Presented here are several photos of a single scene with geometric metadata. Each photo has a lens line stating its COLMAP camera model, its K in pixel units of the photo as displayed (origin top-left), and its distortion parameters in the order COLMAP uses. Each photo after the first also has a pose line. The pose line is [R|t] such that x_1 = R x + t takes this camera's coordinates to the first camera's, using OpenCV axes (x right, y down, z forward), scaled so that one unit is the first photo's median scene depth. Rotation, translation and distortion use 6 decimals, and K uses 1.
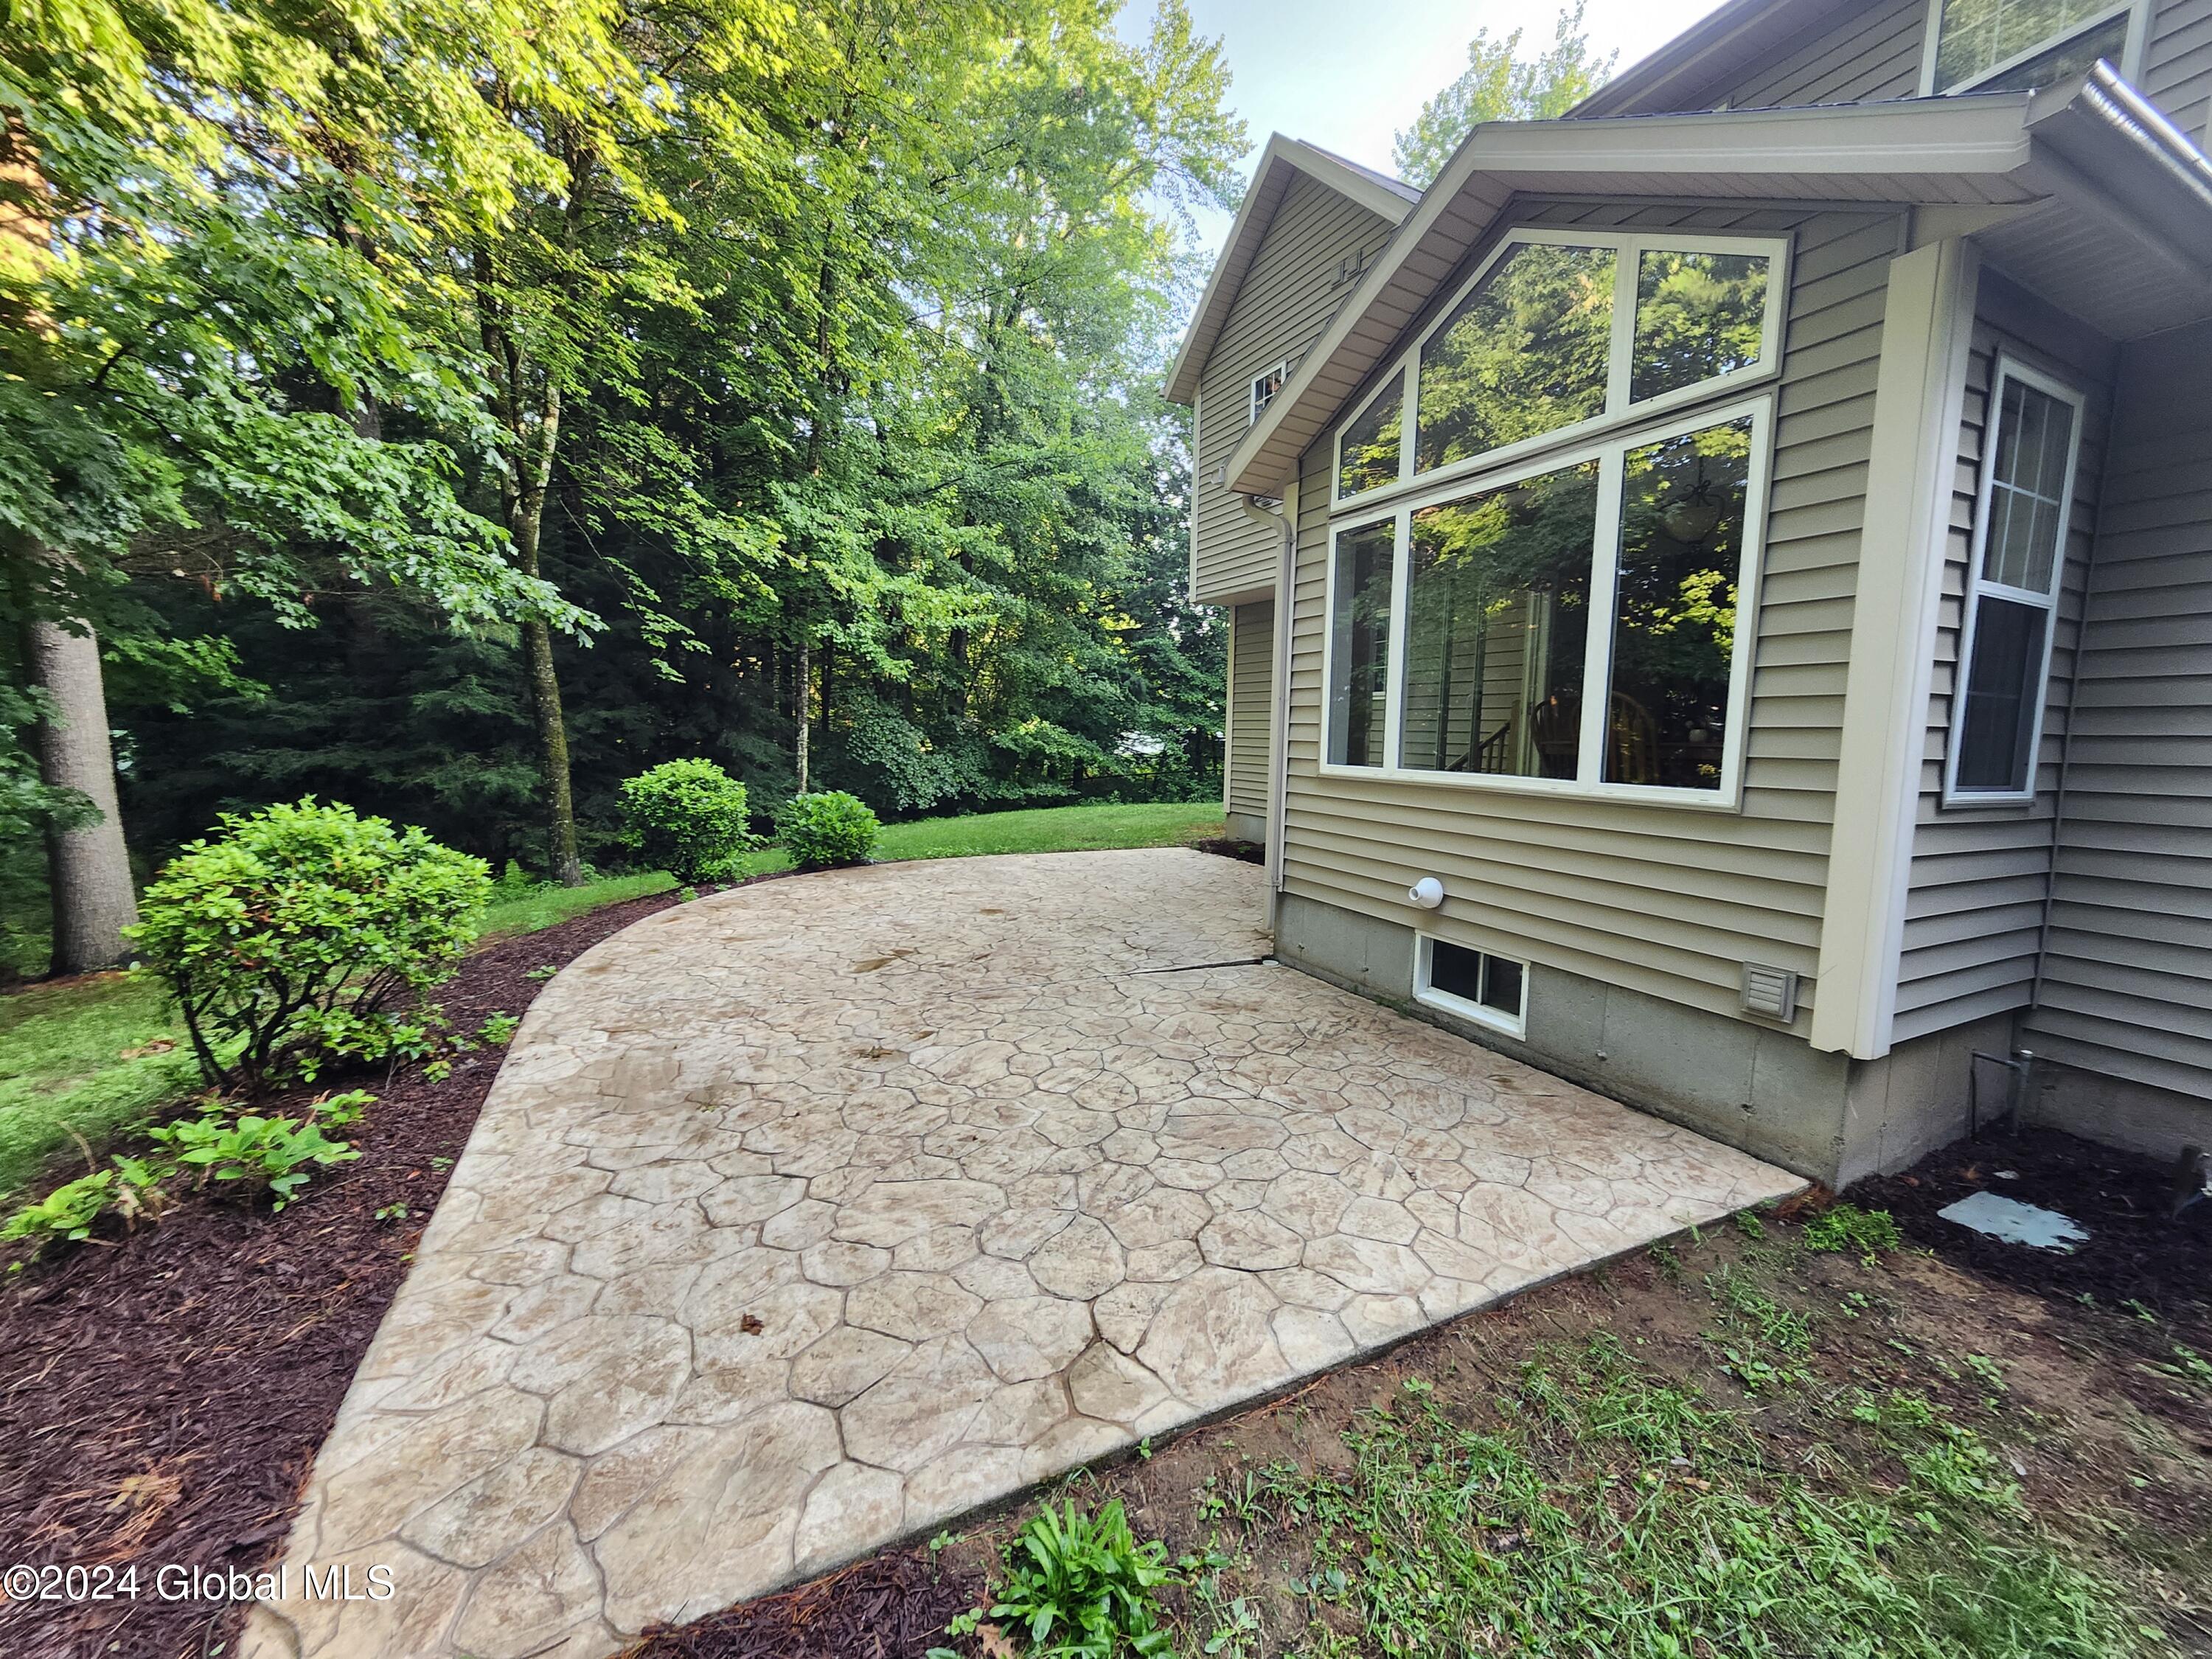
lens RADIAL K [[871.2, 0, 1108.4], [0, 871.2, 826.5], [0, 0, 1]] dist [-0.002781, 0.001907]
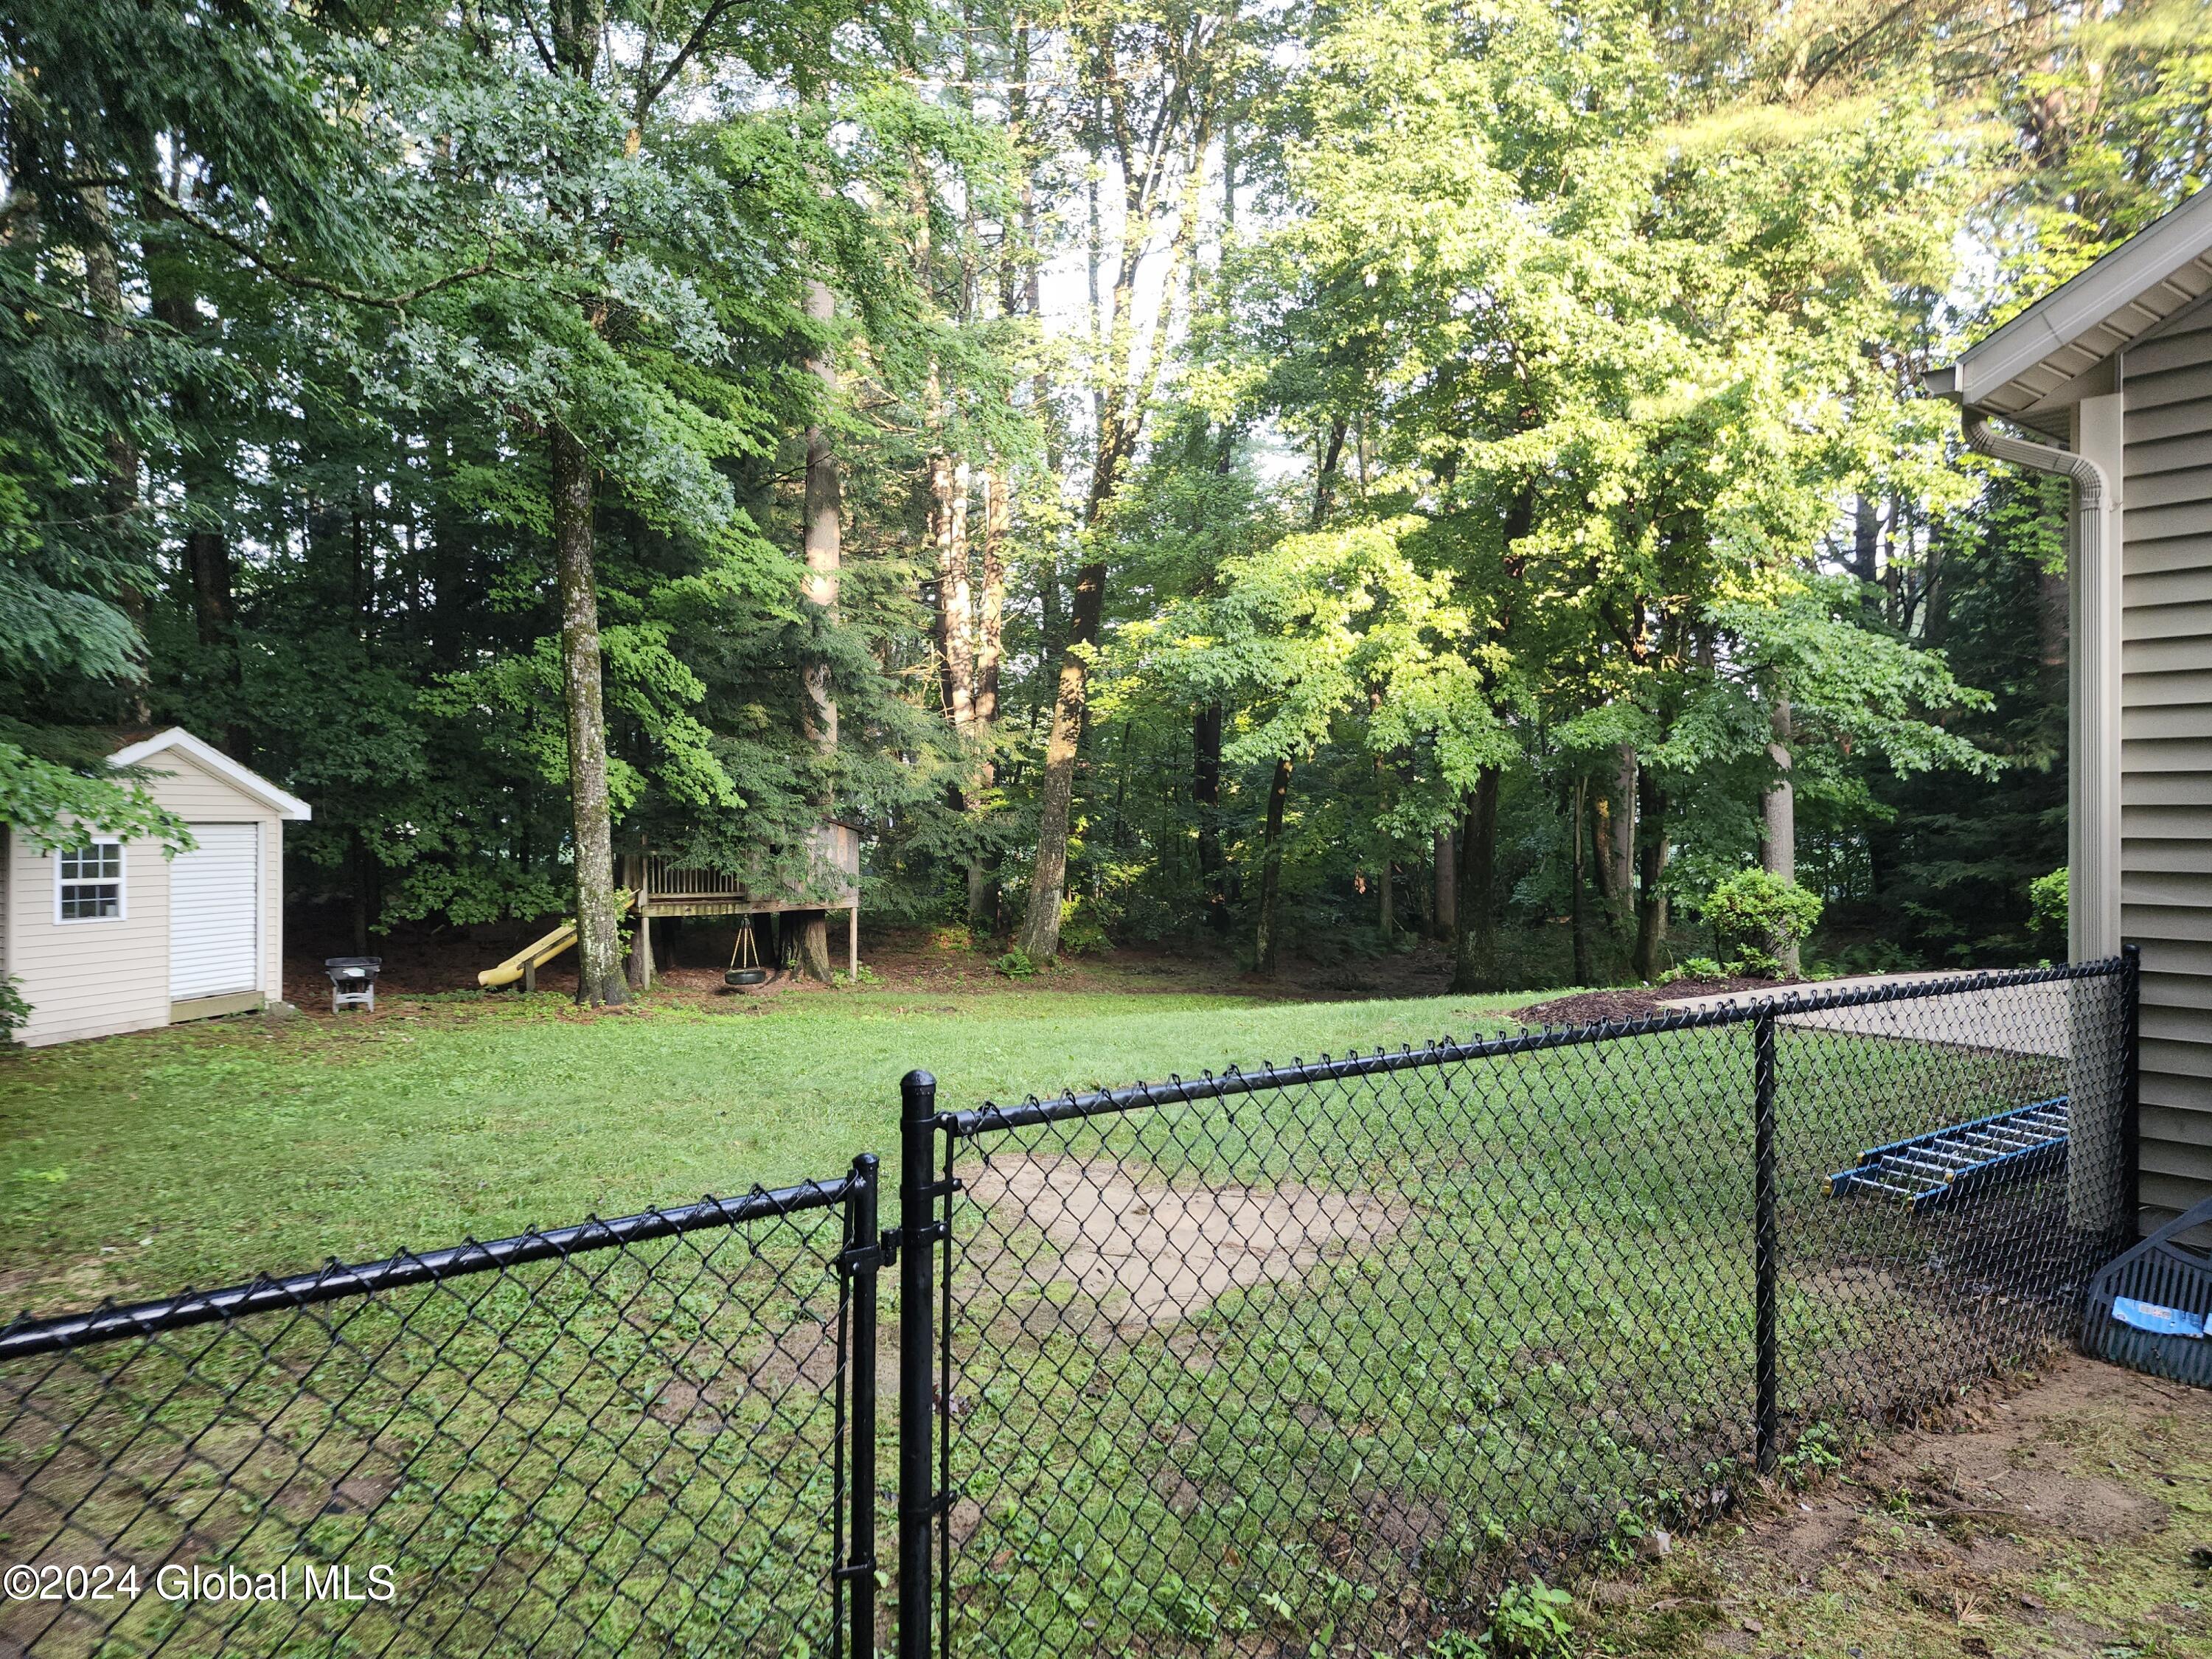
lens RADIAL K [[1523.2, 0, 1106.0], [0, 1523.2, 828.5], [0, 0, 1]] dist [0.055407, -0.043606]
pose [[0.183342, -0.020827, -0.982828, 1.725108], [-0.109652, 0.993103, -0.041500, 0.141257], [0.976915, 0.115378, 0.179794, -0.911796]]
